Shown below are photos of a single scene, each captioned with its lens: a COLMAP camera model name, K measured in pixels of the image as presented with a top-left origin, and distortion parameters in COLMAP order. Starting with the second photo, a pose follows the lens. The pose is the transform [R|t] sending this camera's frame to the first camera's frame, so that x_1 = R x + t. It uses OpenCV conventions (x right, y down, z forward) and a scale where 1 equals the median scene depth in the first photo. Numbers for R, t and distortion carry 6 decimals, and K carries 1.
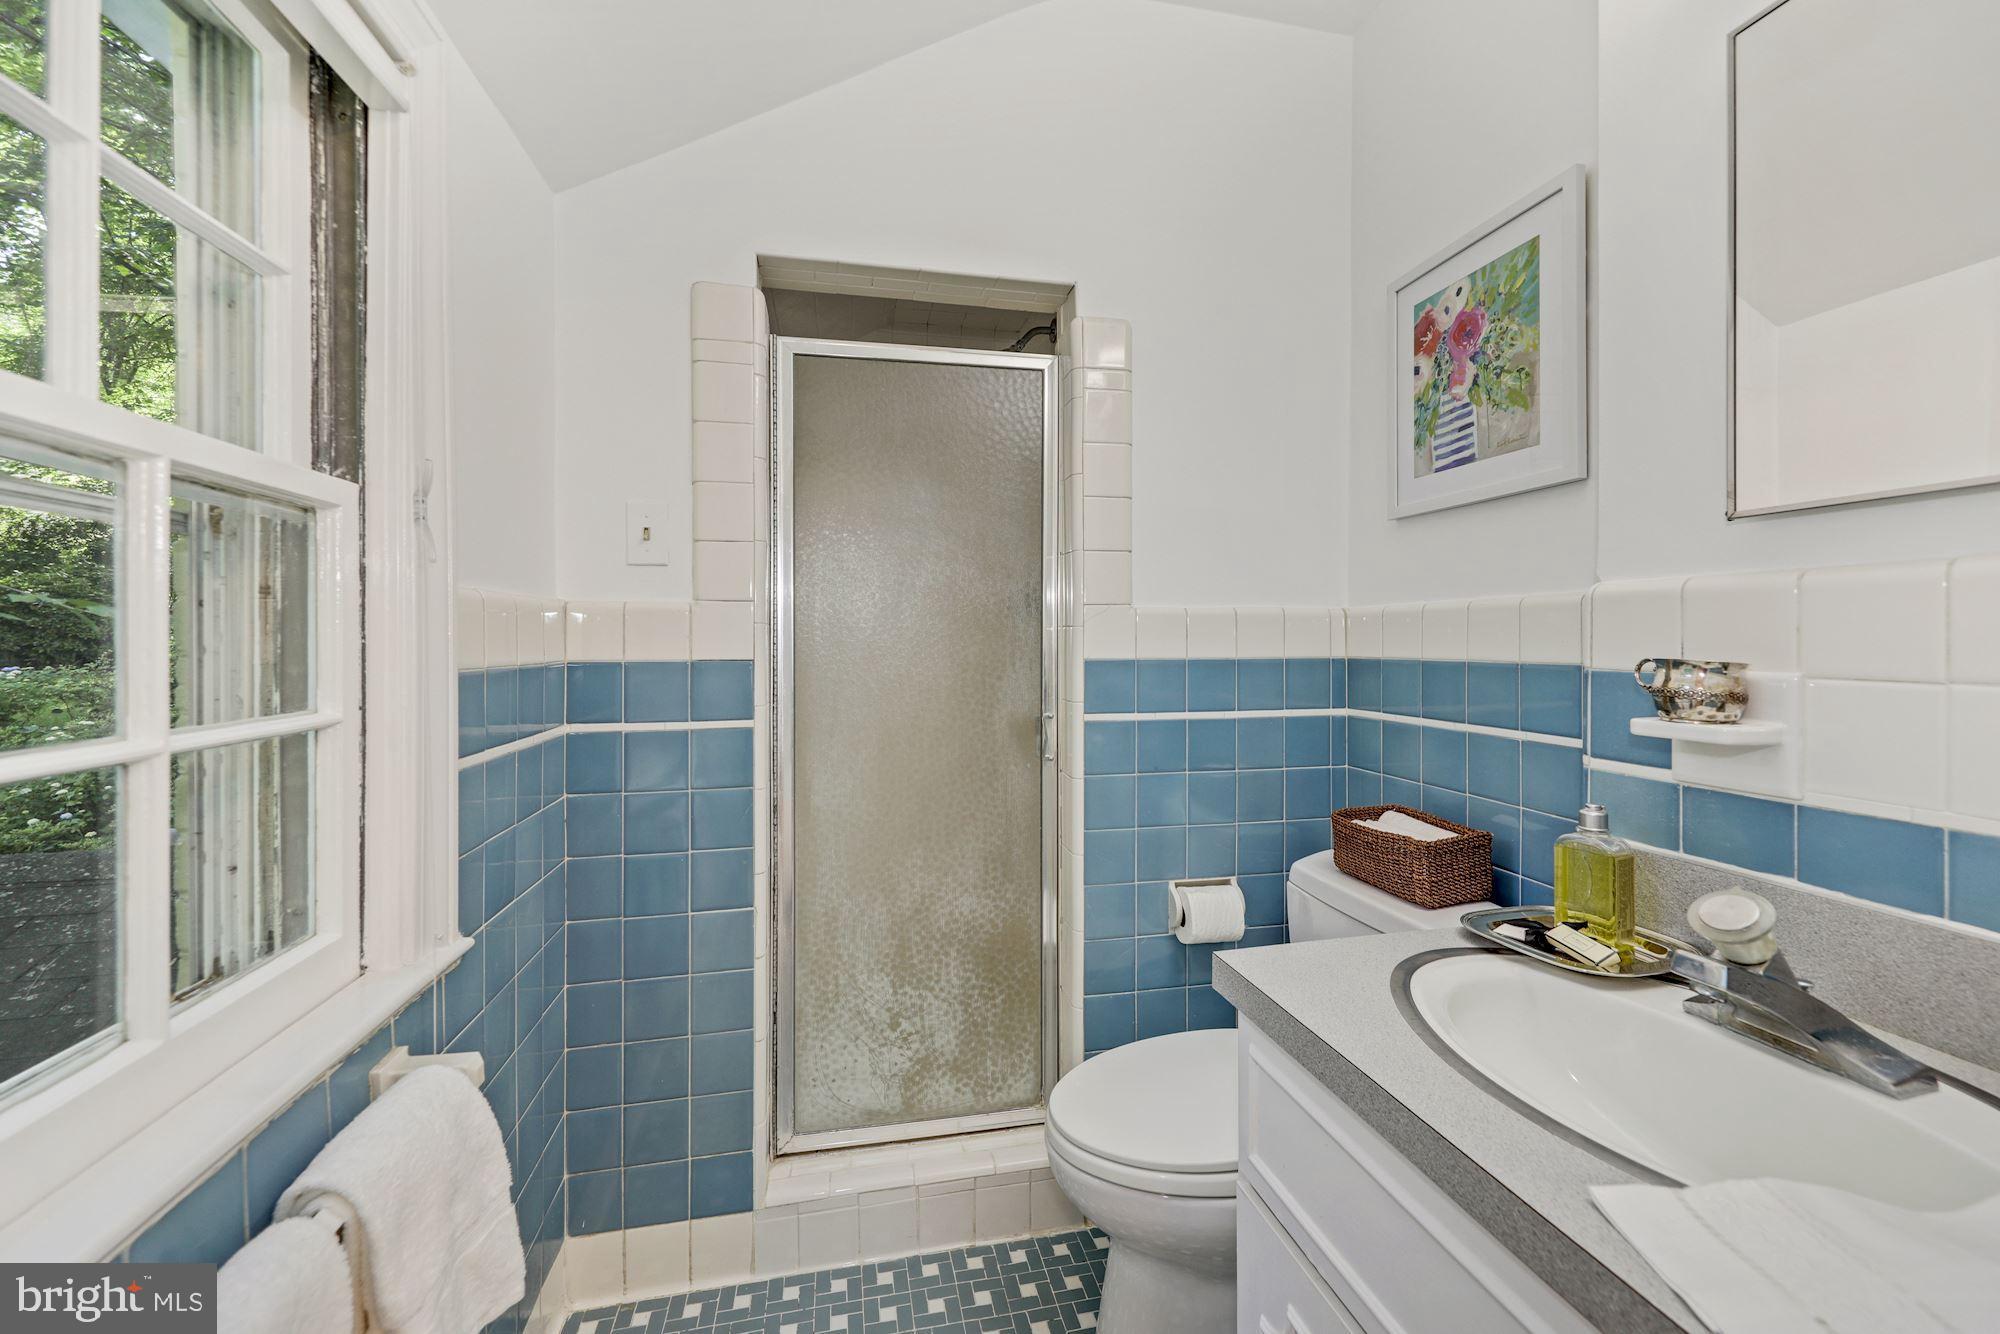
lens RADIAL K [[801.1, 0, 1001.7], [0, 801.1, 634.8], [0, 0, 1]] dist [0.000722, -0.000635]
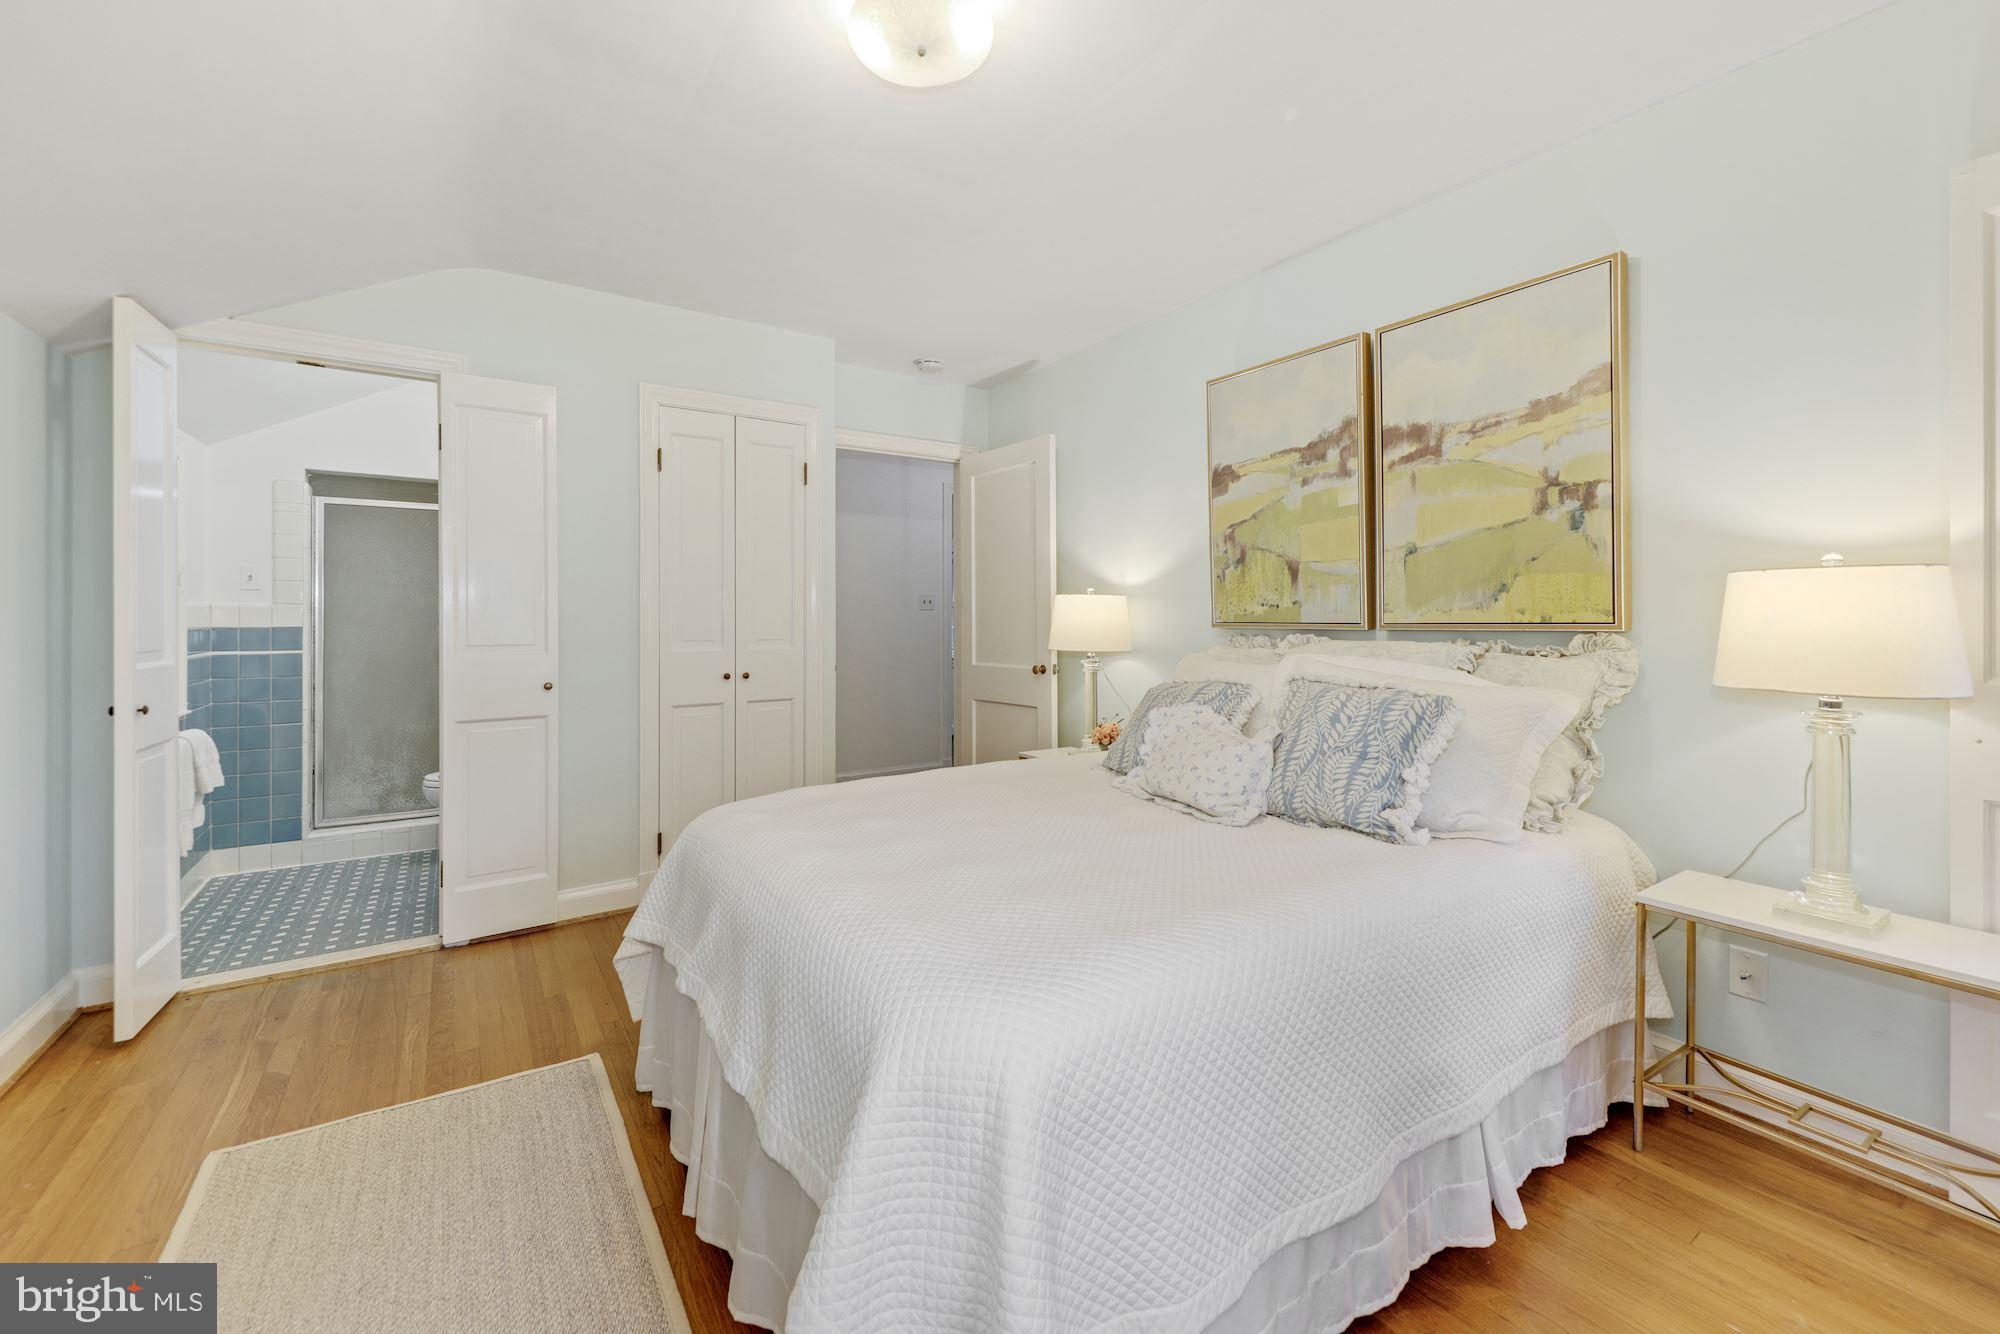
lens RADIAL K [[801.1, 0, 1007.1], [0, 801.1, 617.1], [0, 0, 1]] dist [0.000722, -0.000635]
pose [[0.914794, 0.004625, 0.403895, 0.731112], [-0.004803, 0.999988, -0.000571, -0.010310], [-0.403893, -0.001418, 0.914805, -2.302516]]
